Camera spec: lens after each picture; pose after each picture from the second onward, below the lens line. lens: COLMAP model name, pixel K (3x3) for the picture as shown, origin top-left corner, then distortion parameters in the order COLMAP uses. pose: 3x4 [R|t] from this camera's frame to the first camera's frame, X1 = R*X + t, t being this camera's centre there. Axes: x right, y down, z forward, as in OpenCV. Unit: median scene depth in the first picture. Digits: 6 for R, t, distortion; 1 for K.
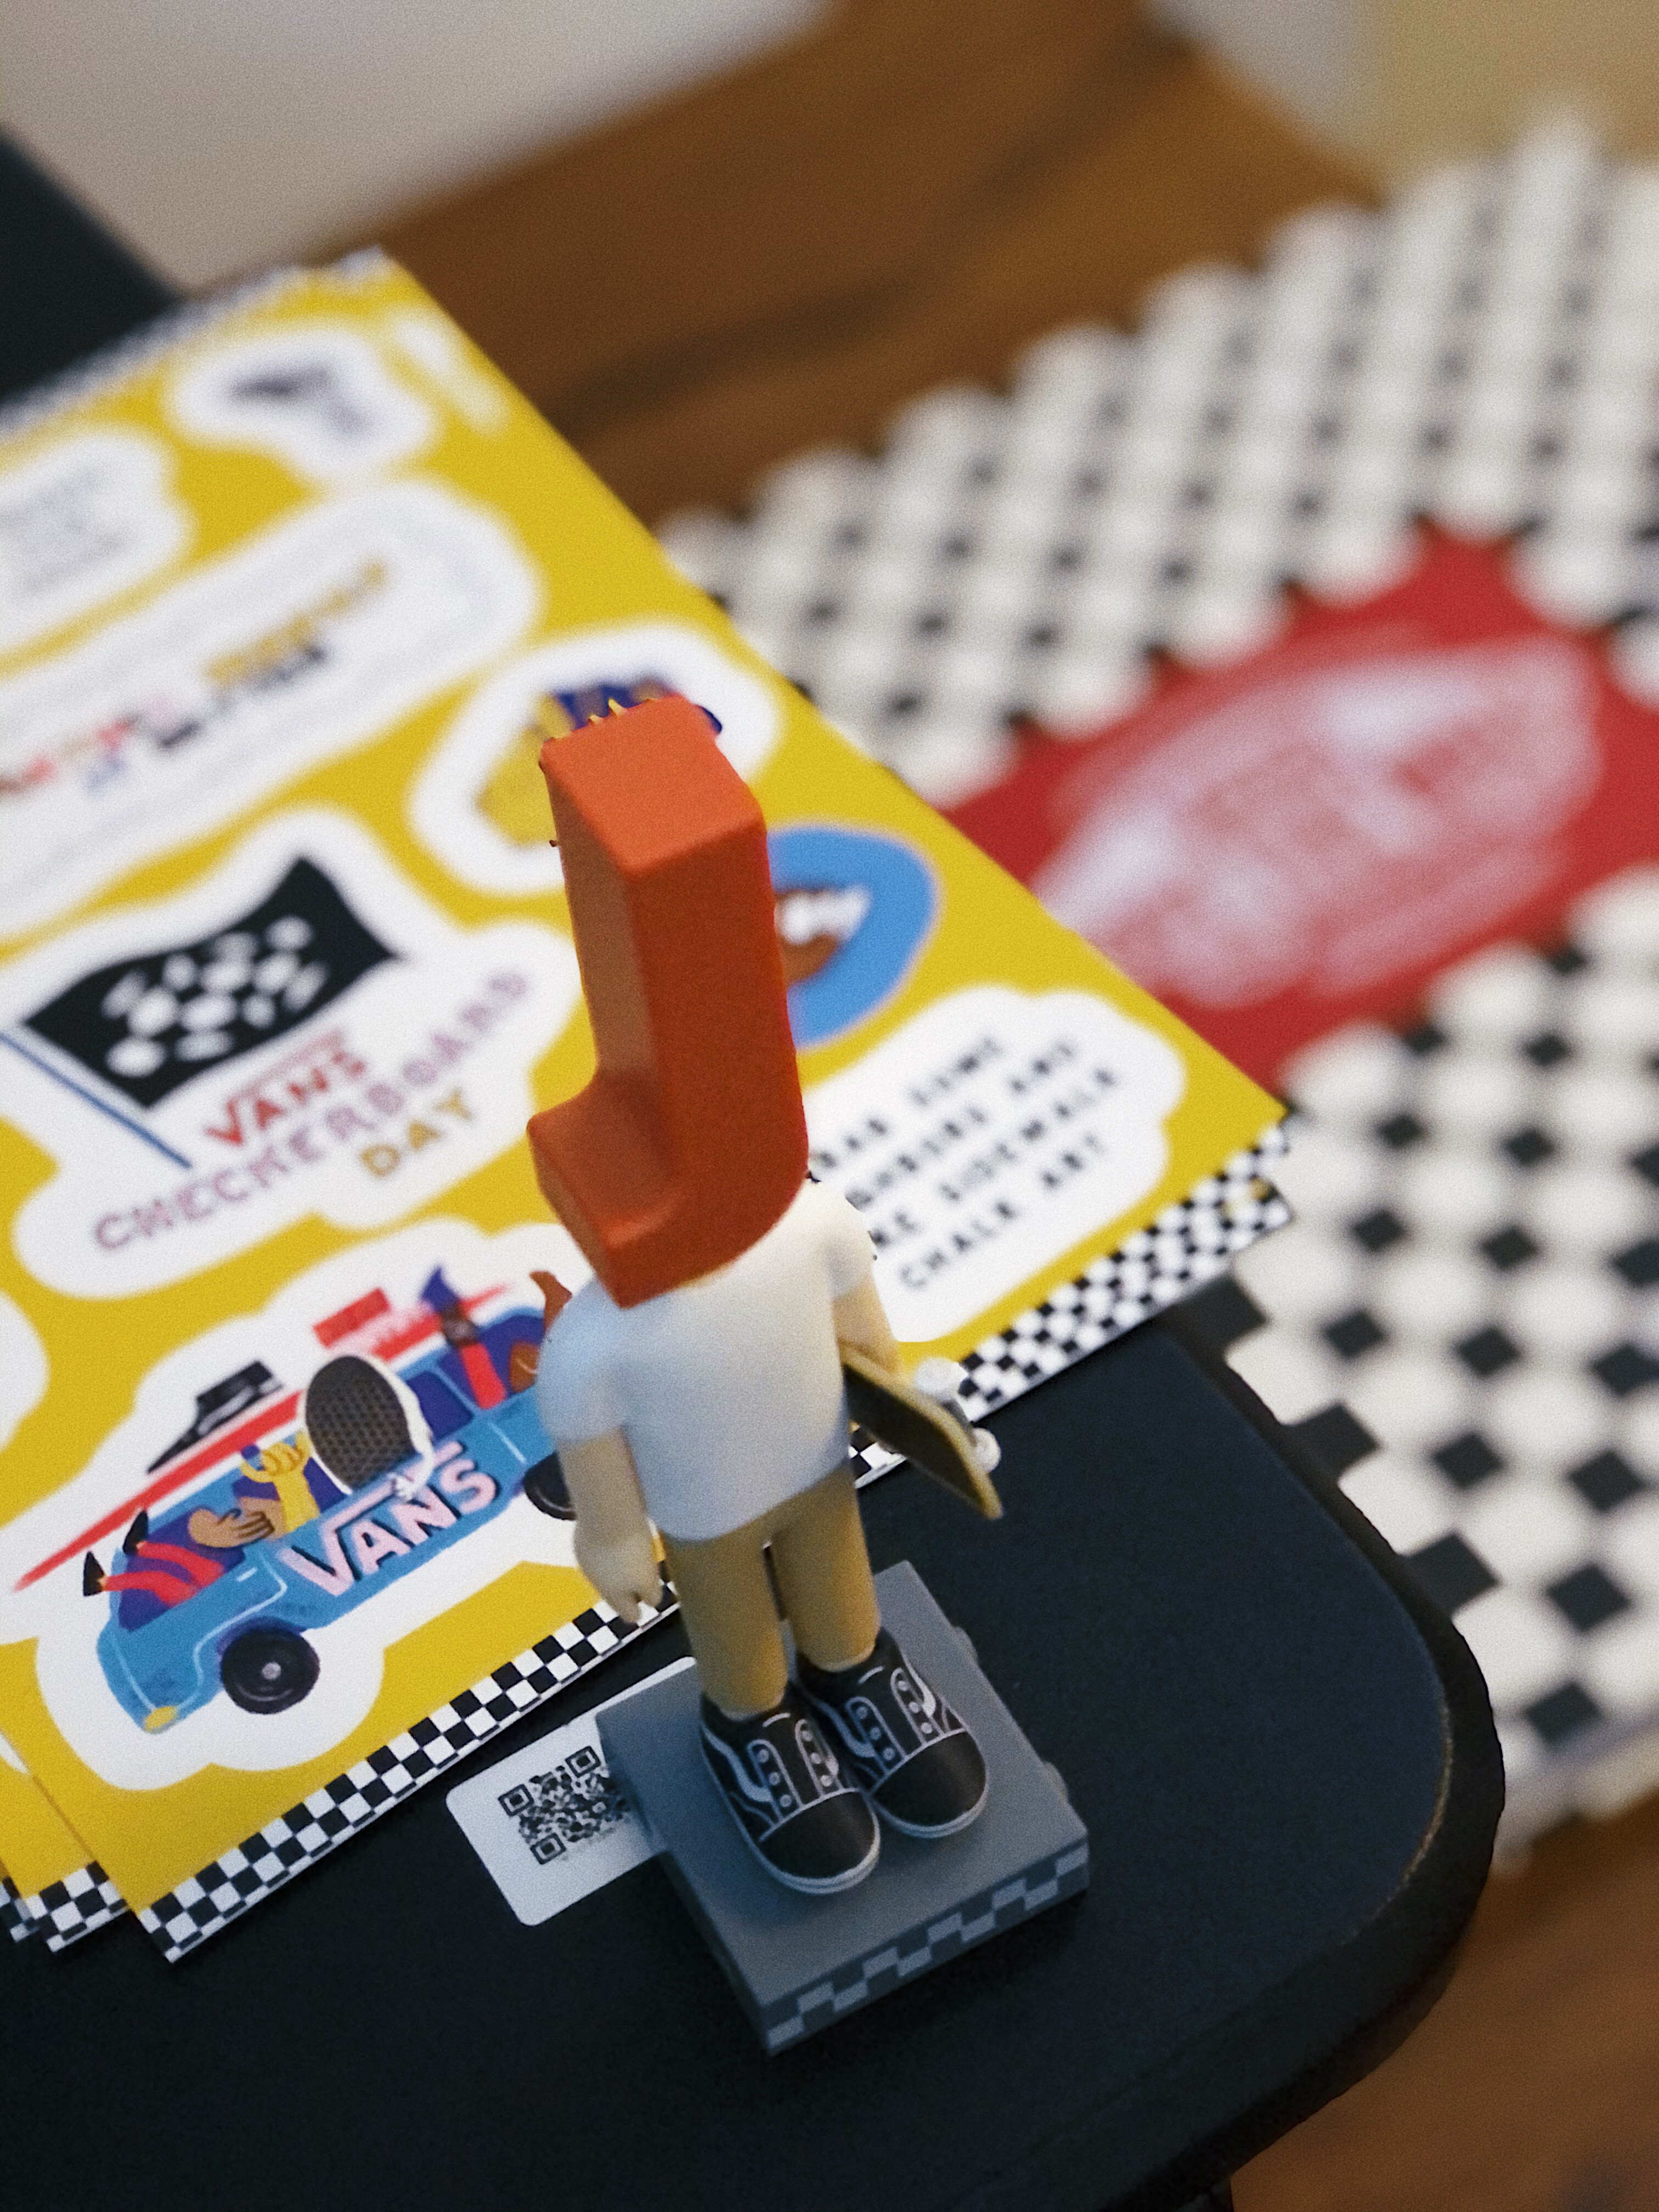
lens RADIAL K [[3673.1, 0, 829.4], [0, 3673.1, 1106.5], [0, 0, 1]] dist [0.028930, 0.000000]
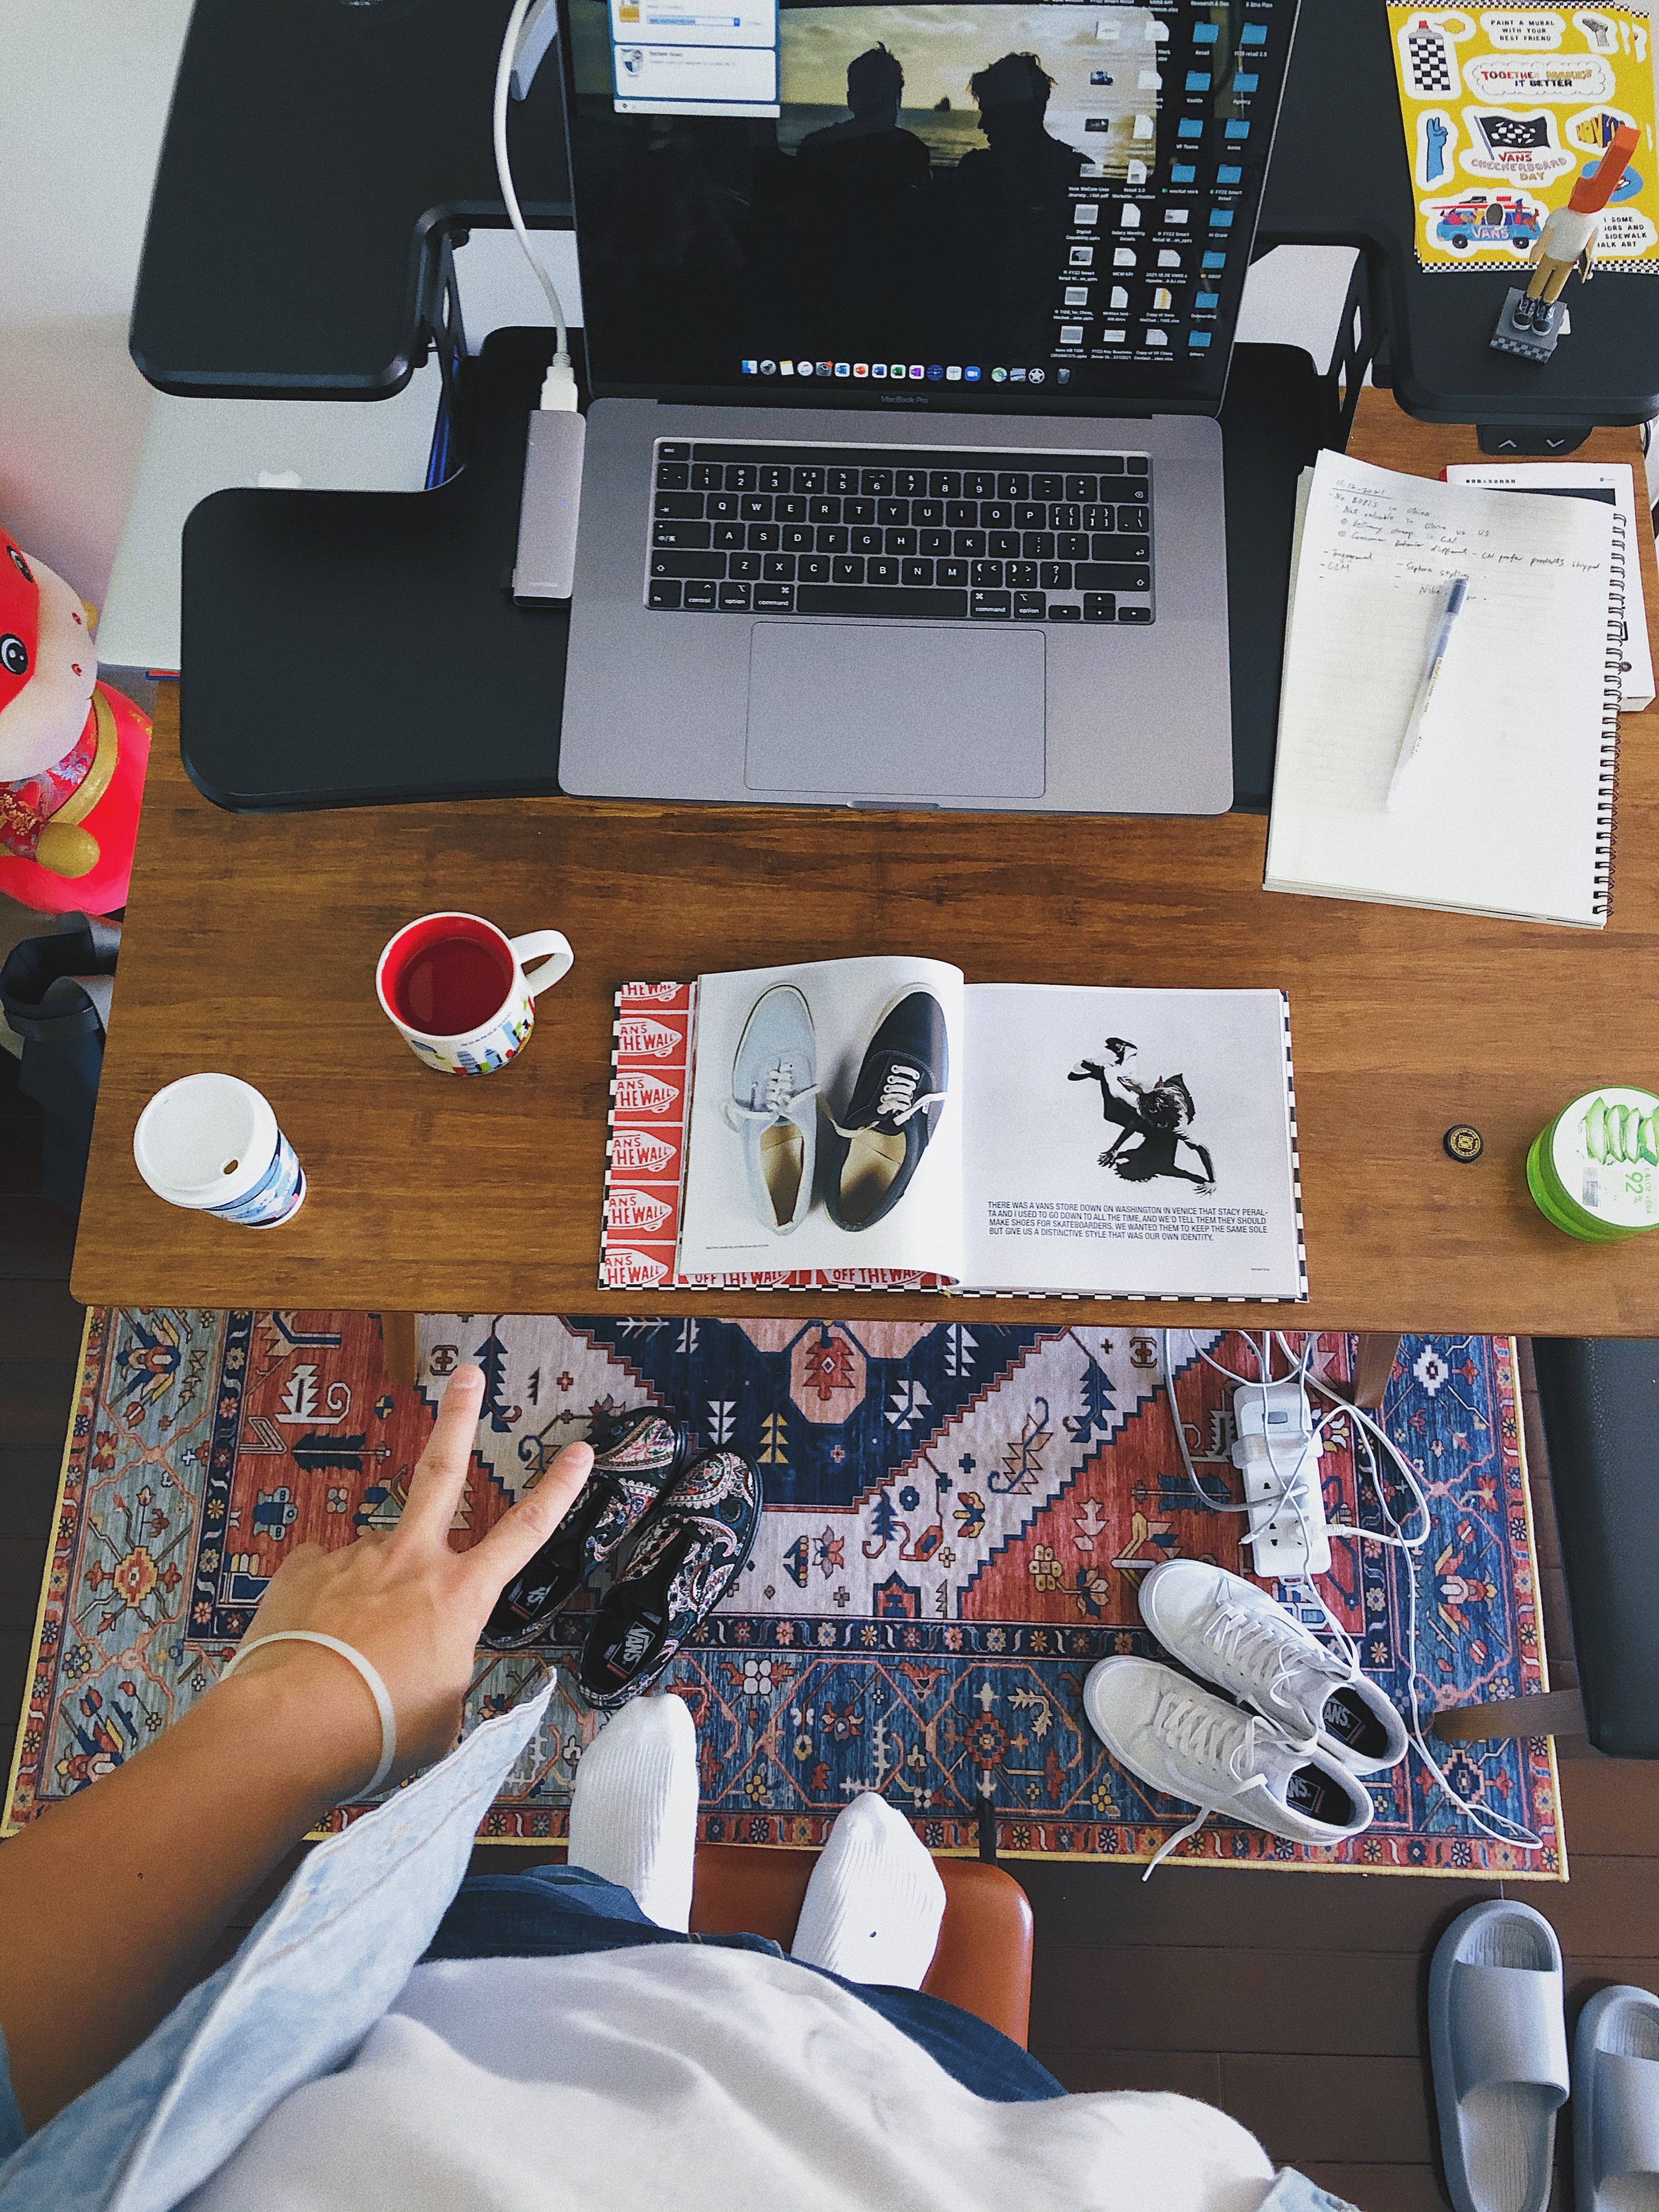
lens RADIAL K [[1807.7, 0, 829.0], [0, 1807.7, 1105.1], [0, 0, 1]] dist [0.000246, -0.000547]
pose [[0.806212, 0.587652, -0.068463, 0.041336], [-0.516339, 0.755382, 0.403475, 0.502687], [0.288819, -0.289936, 0.912426, -2.151266]]
